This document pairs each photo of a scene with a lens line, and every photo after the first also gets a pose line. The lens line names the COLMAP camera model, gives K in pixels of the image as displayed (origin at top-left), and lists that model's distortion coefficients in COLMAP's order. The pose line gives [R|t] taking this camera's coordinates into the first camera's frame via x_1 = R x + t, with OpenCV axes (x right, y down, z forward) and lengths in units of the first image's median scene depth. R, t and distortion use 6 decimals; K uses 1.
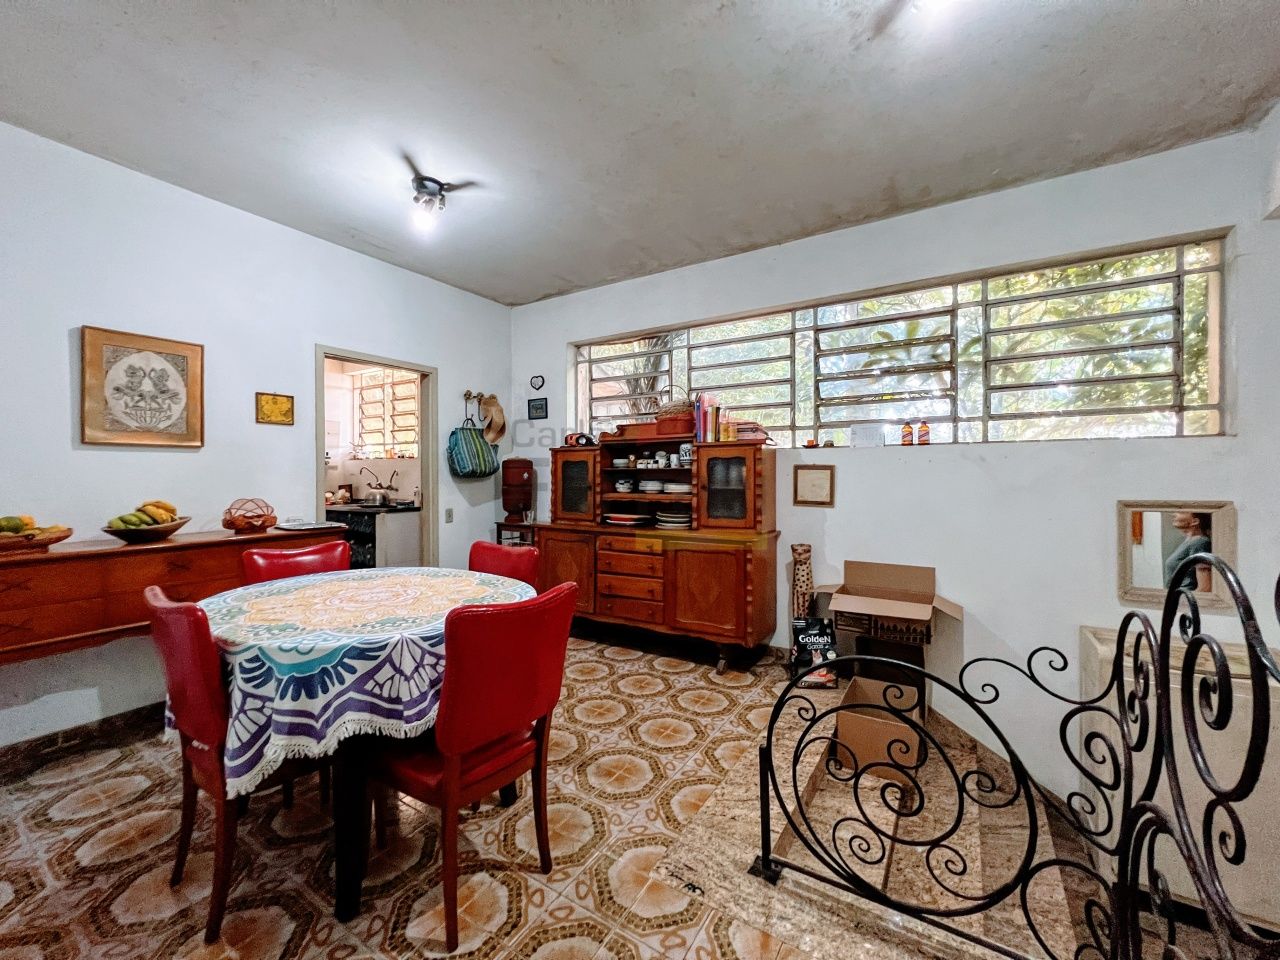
lens RADIAL K [[513.1, 0, 639.2], [0, 513.1, 477.0], [0, 0, 1]] dist [0.000541, 0.000051]
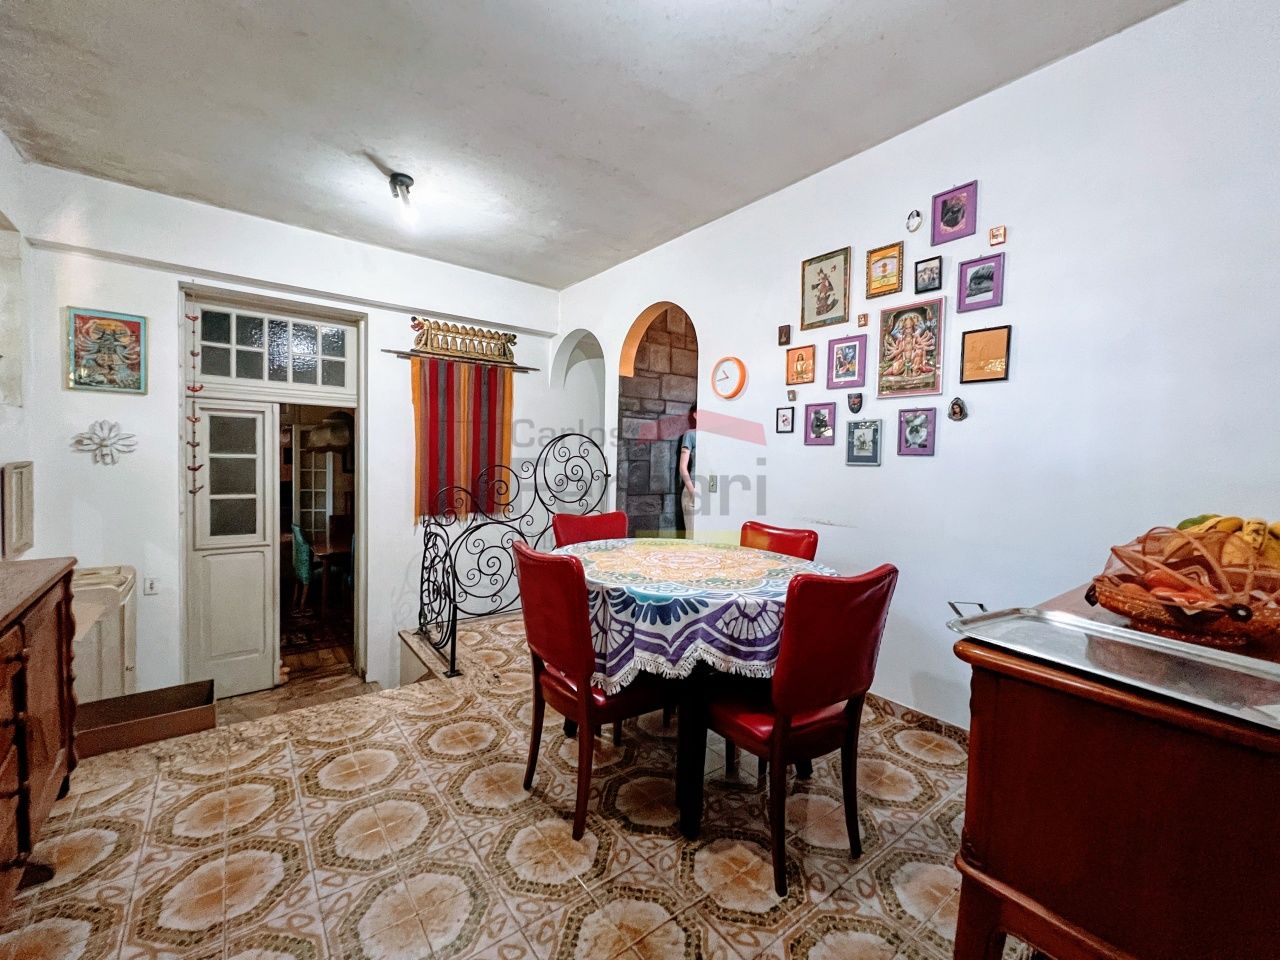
lens RADIAL K [[513.1, 0, 639.2], [0, 513.1, 477.0], [0, 0, 1]] dist [0.000541, 0.000051]
pose [[-0.939425, -0.031611, 0.341293, -0.563751], [-0.018889, 0.998999, 0.040537, 0.005930], [-0.342233, 0.031635, -0.939083, 1.465324]]
